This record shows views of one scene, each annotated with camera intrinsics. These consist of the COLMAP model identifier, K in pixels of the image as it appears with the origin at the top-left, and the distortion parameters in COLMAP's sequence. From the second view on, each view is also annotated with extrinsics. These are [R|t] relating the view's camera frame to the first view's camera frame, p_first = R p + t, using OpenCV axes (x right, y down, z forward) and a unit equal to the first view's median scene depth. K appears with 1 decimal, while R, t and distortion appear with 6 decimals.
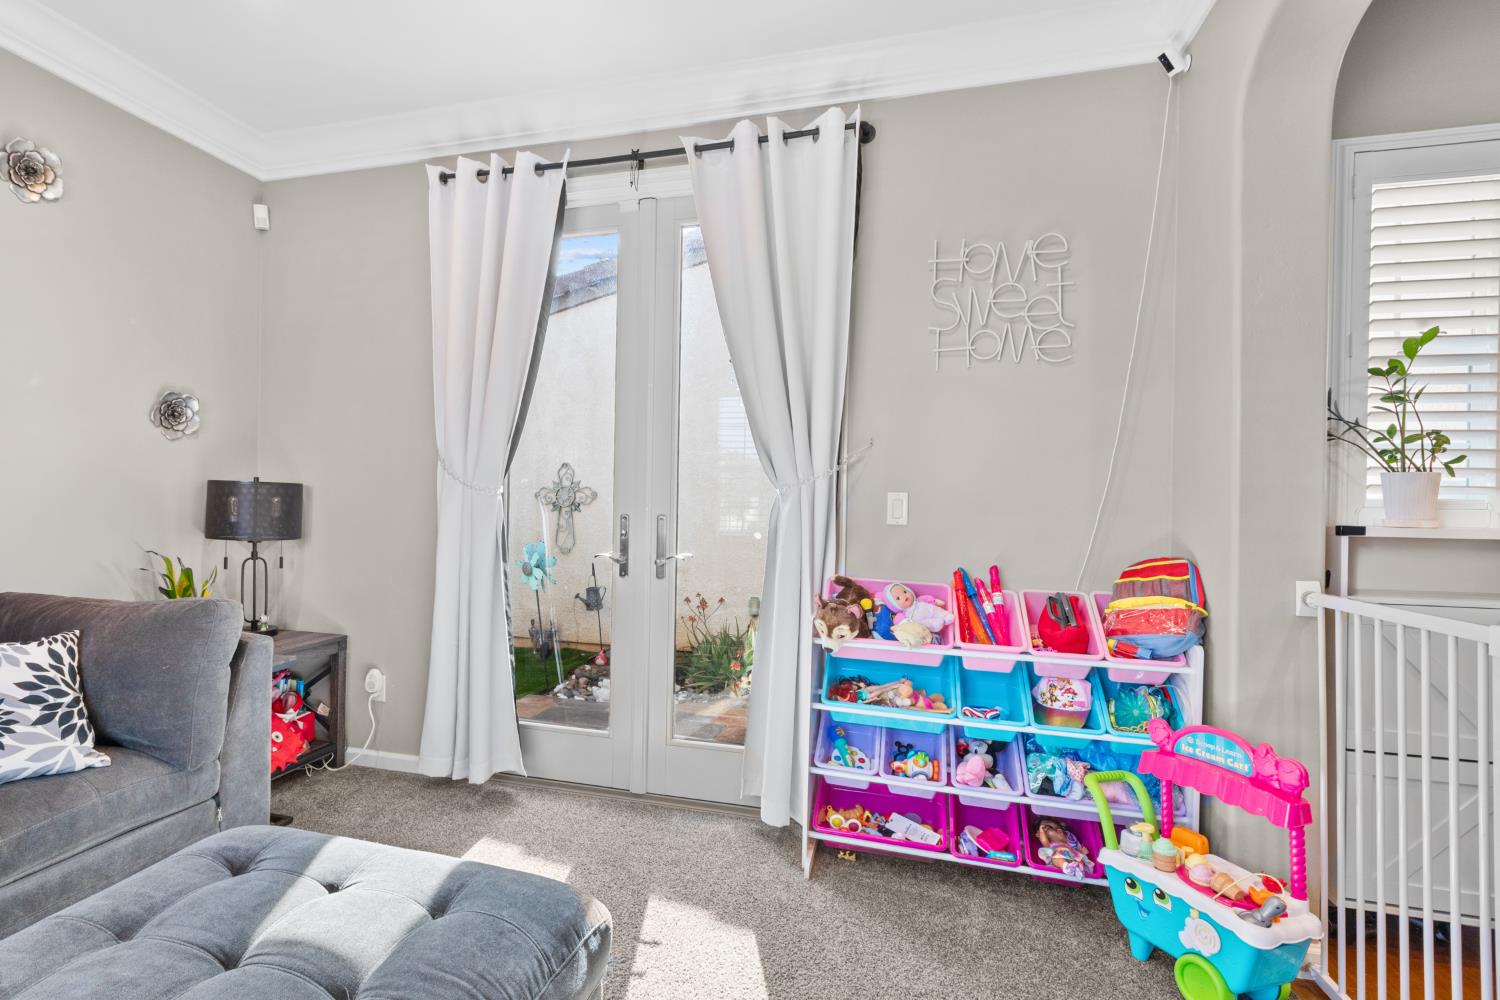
lens RADIAL K [[696.0, 0, 750.0], [0, 696.0, 500.0], [0, 0, 1]] dist [-0.001733, -0.000140]
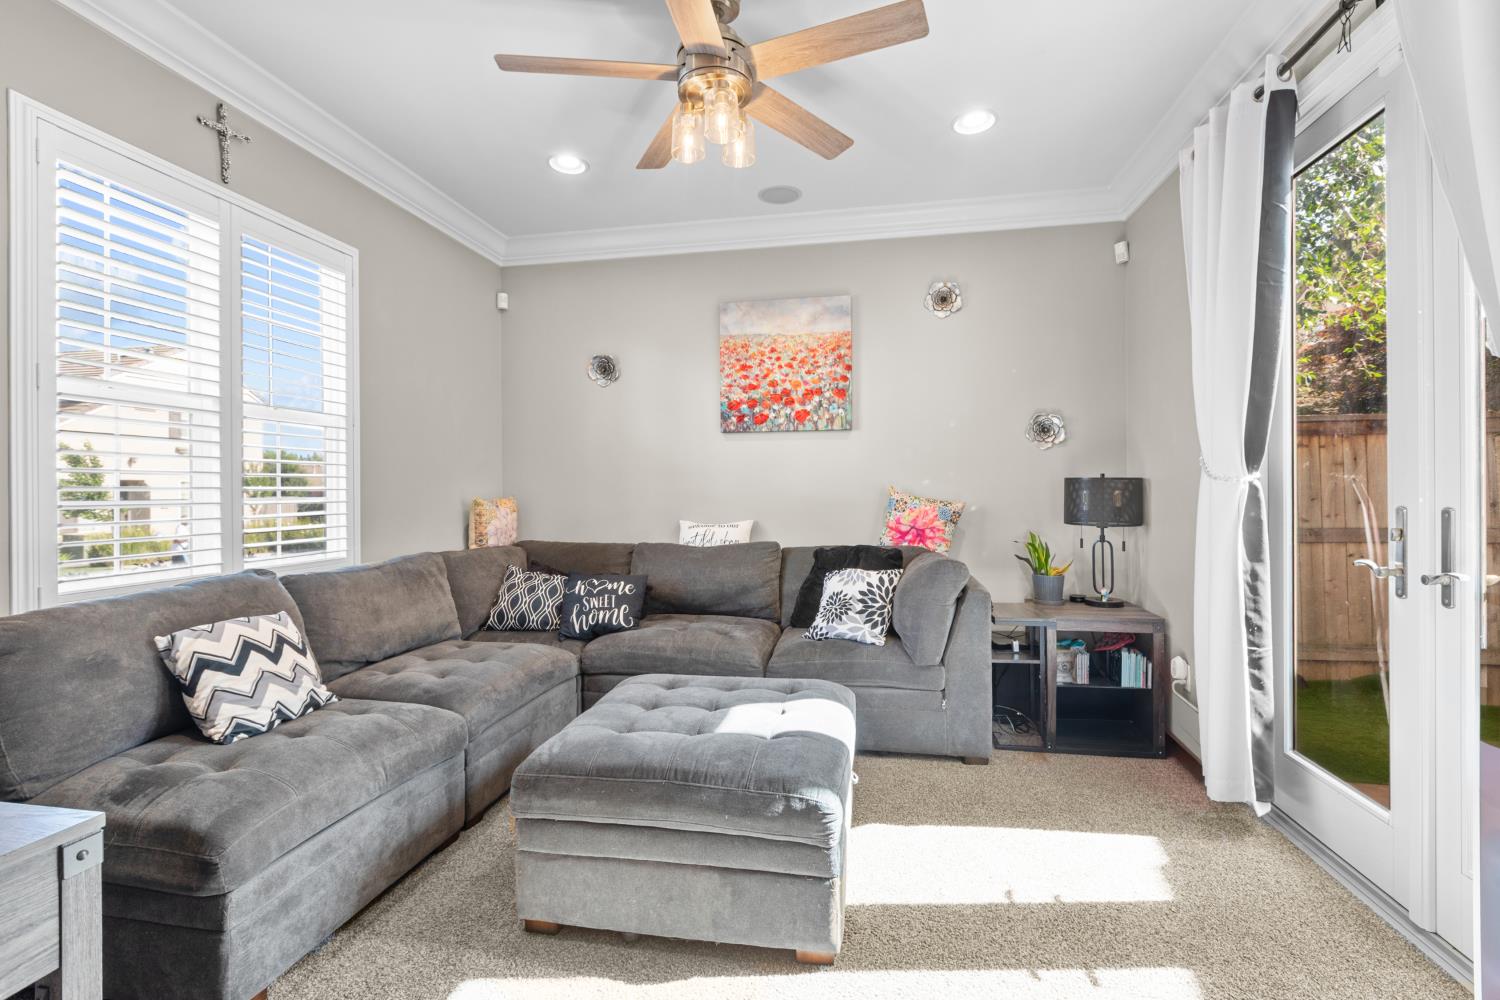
lens RADIAL K [[678.1, 0, 749.7], [0, 678.1, 492.9], [0, 0, 1]] dist [-0.000635, 0.000094]
pose [[0.095806, -0.008109, -0.995367, 0.717155], [0.009960, 0.999925, -0.007187, 0.005429], [0.995350, -0.009225, 0.095880, 0.490103]]
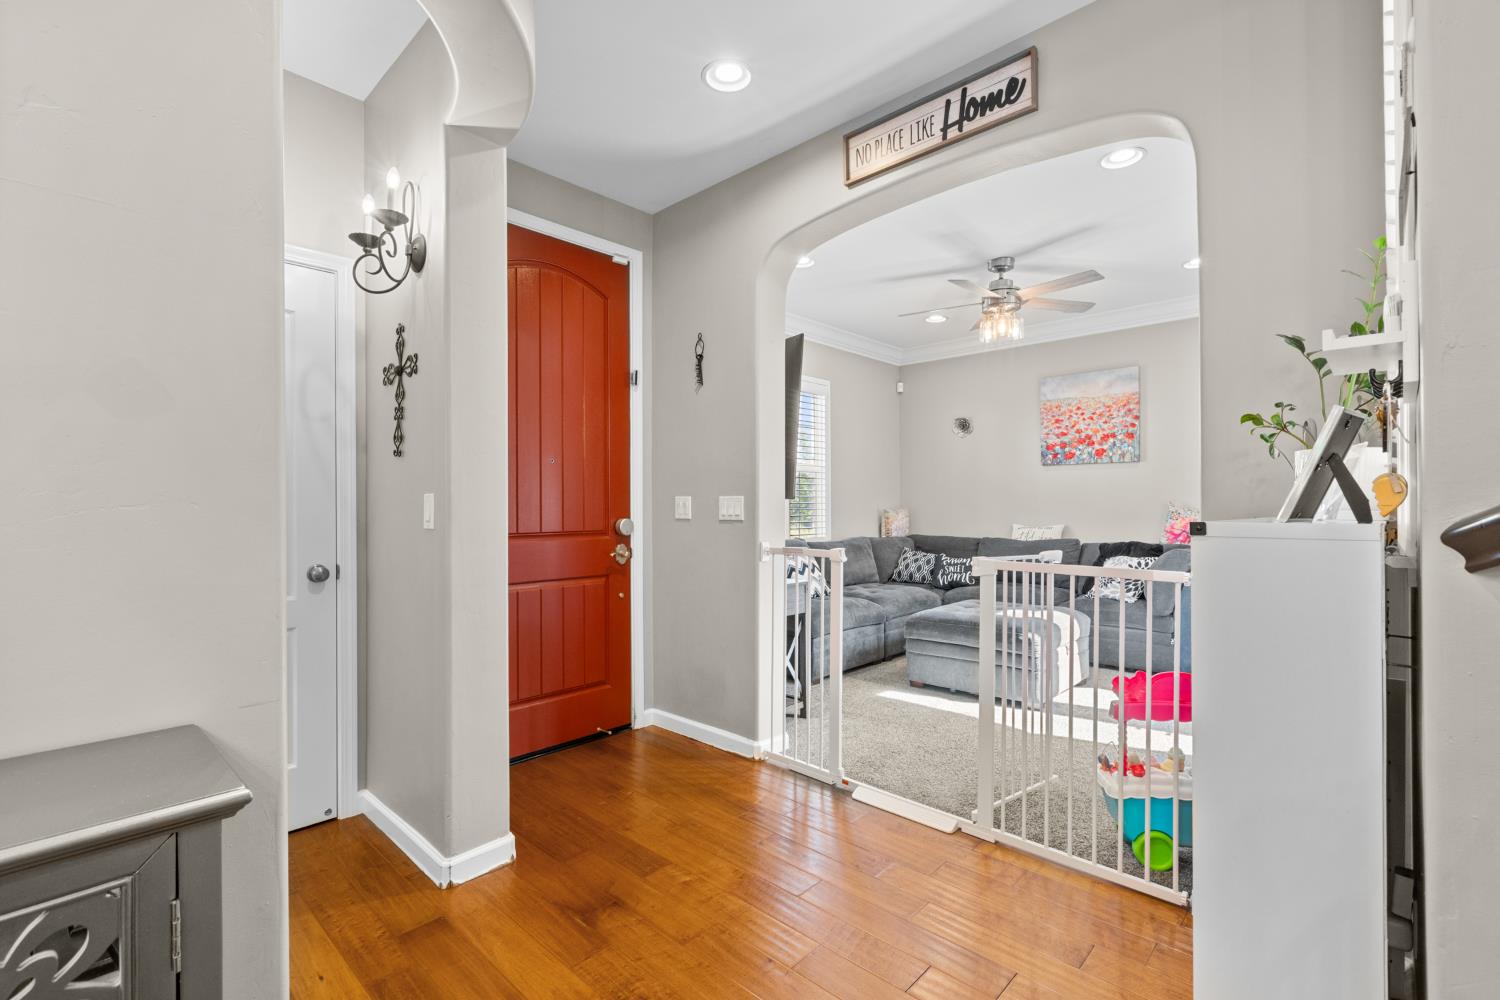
lens RADIAL K [[678.1, 0, 749.7], [0, 678.1, 492.9], [0, 0, 1]] dist [-0.000635, 0.000094]
pose [[-0.452631, -0.024725, -0.891355, 2.091491], [0.001171, 0.999598, -0.028323, 0.017153], [0.891697, -0.013864, -0.452420, 0.837282]]
